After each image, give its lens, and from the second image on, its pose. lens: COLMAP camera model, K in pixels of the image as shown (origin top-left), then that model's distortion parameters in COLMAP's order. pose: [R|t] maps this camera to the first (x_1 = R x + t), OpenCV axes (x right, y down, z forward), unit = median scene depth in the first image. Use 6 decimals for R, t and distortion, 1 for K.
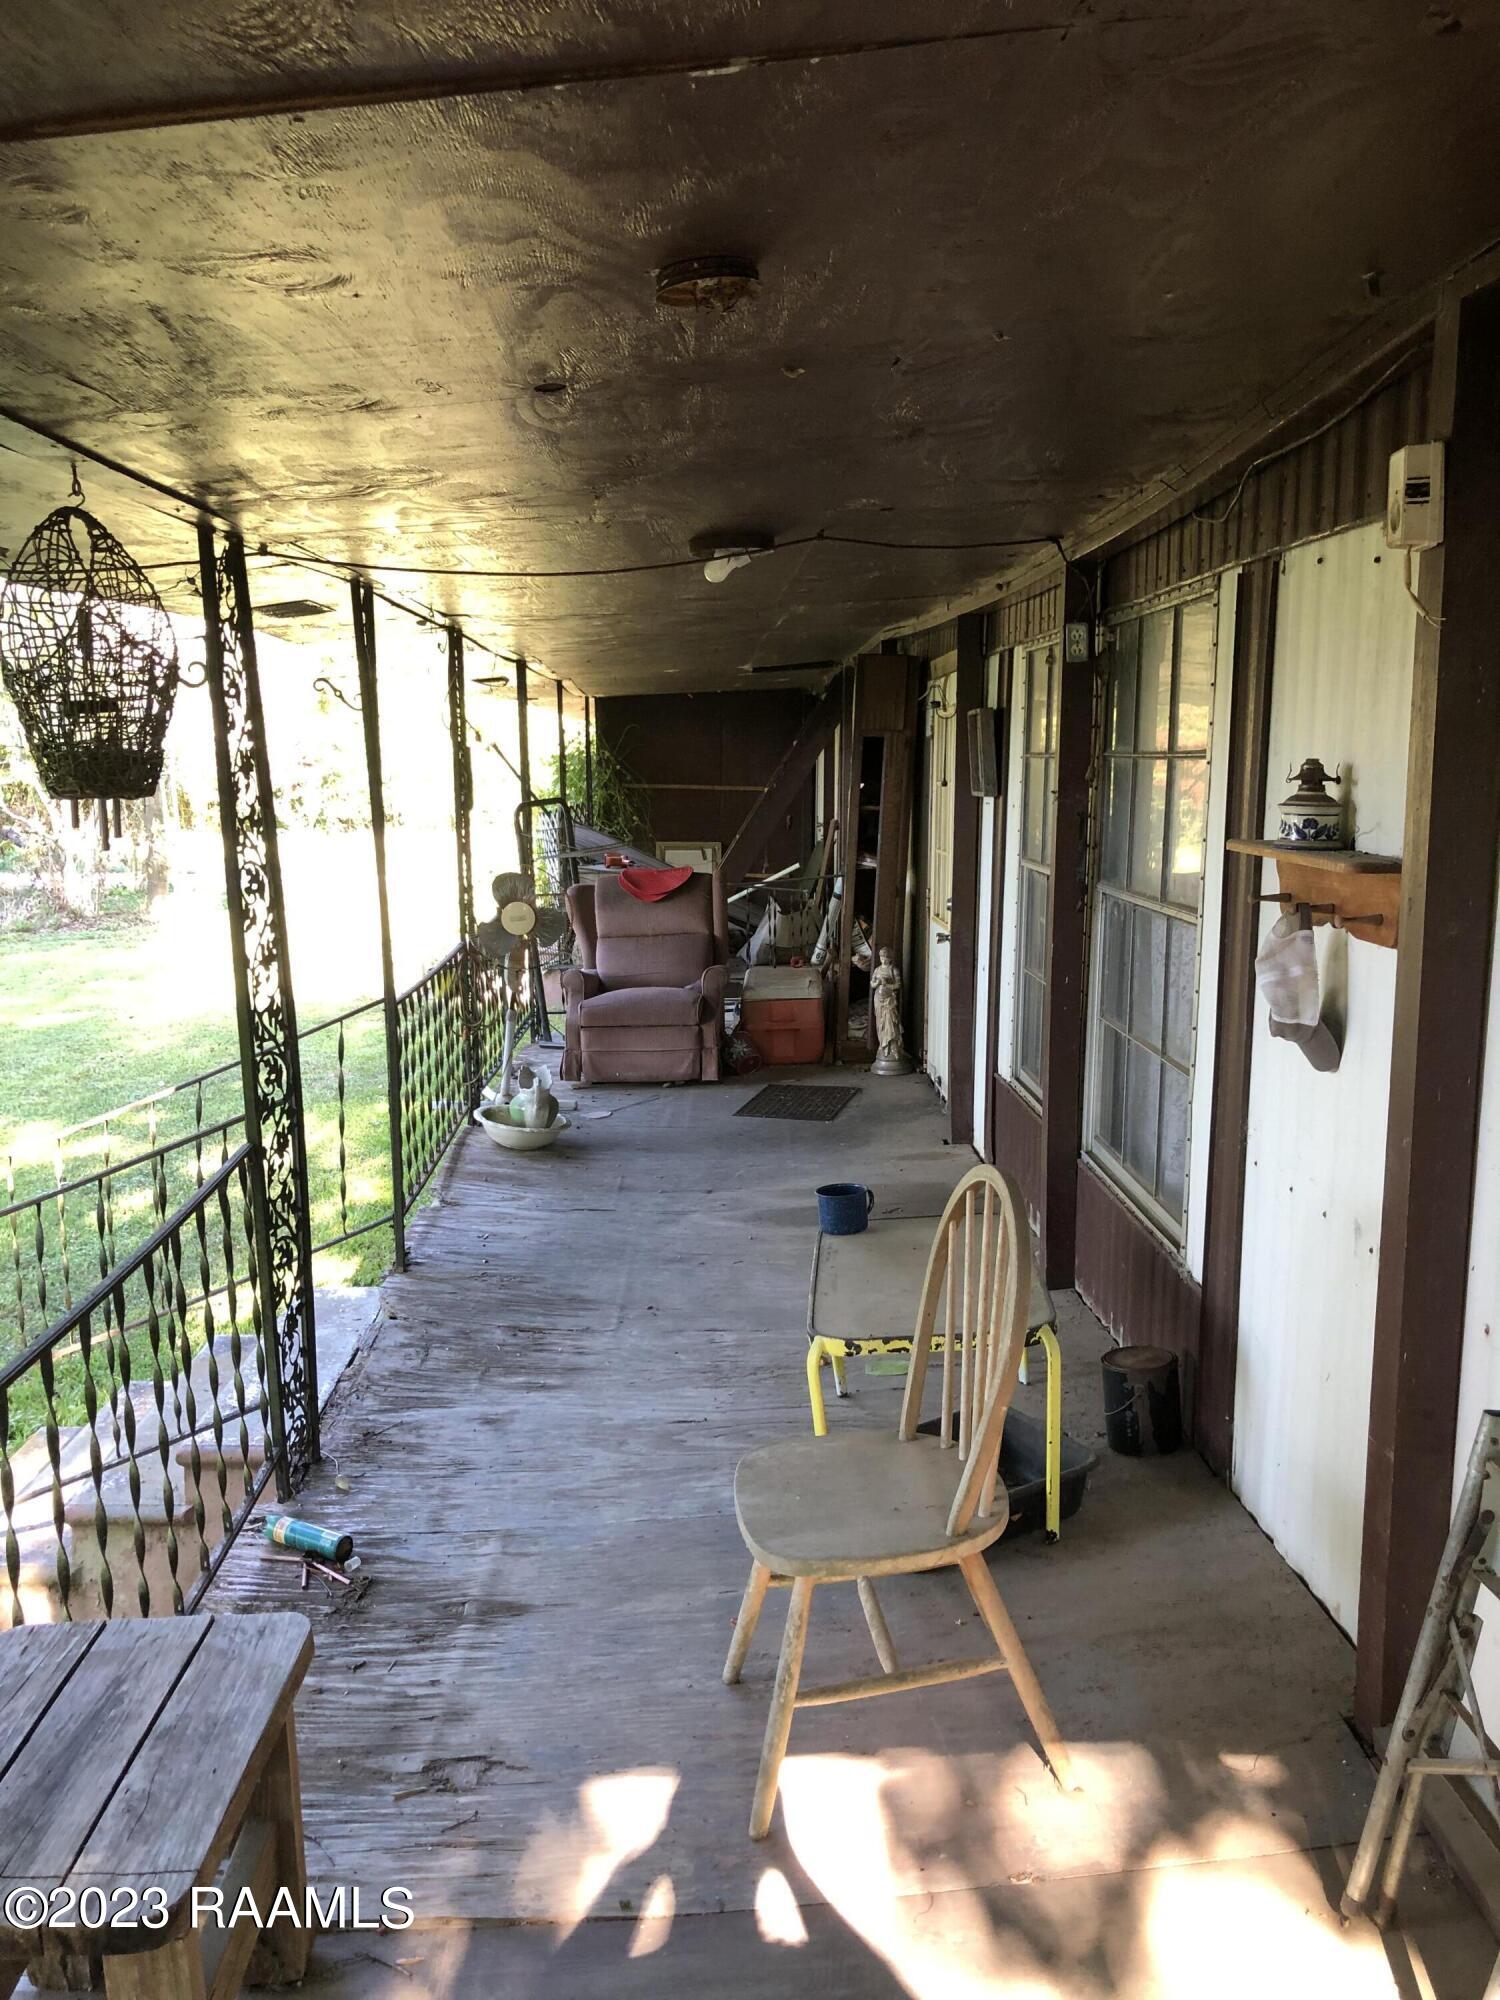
lens RADIAL K [[1651.8, 0, 755.0], [0, 1651.8, 1001.4], [0, 0, 1]] dist [0.058330, 0.000732]
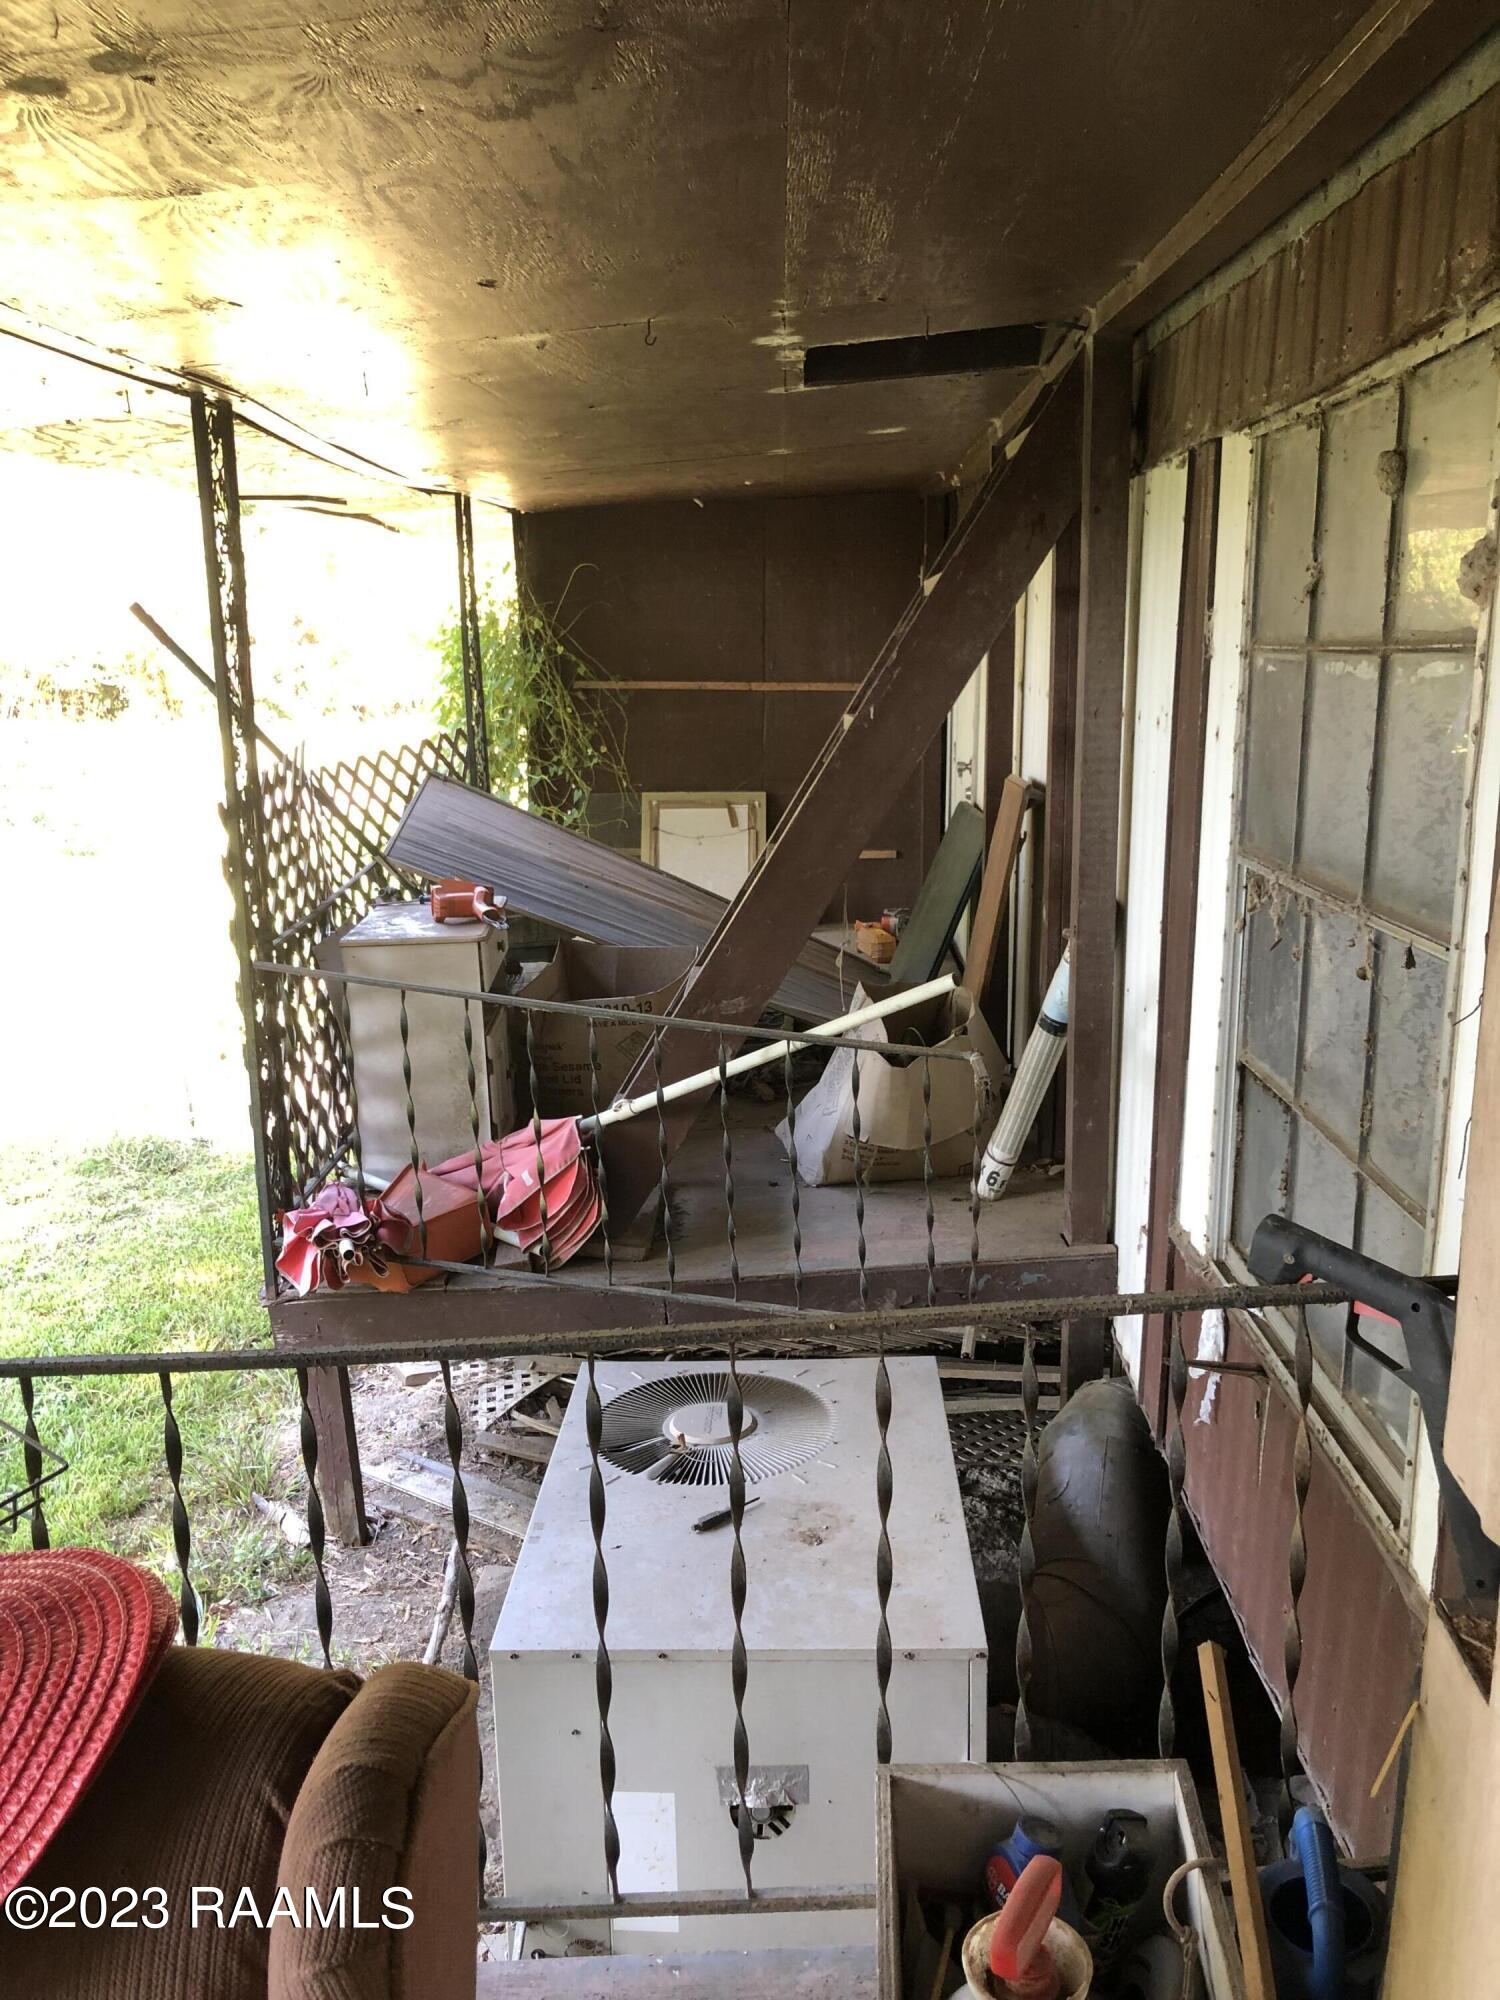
lens RADIAL K [[1651.8, 0, 749.0], [0, 1651.8, 1005.2], [0, 0, 1]] dist [0.058330, 0.000732]
pose [[0.998181, -0.005207, -0.060070, 0.004618], [0.010707, 0.995738, 0.091604, -0.079478], [0.059337, -0.092080, 0.993982, 0.493528]]
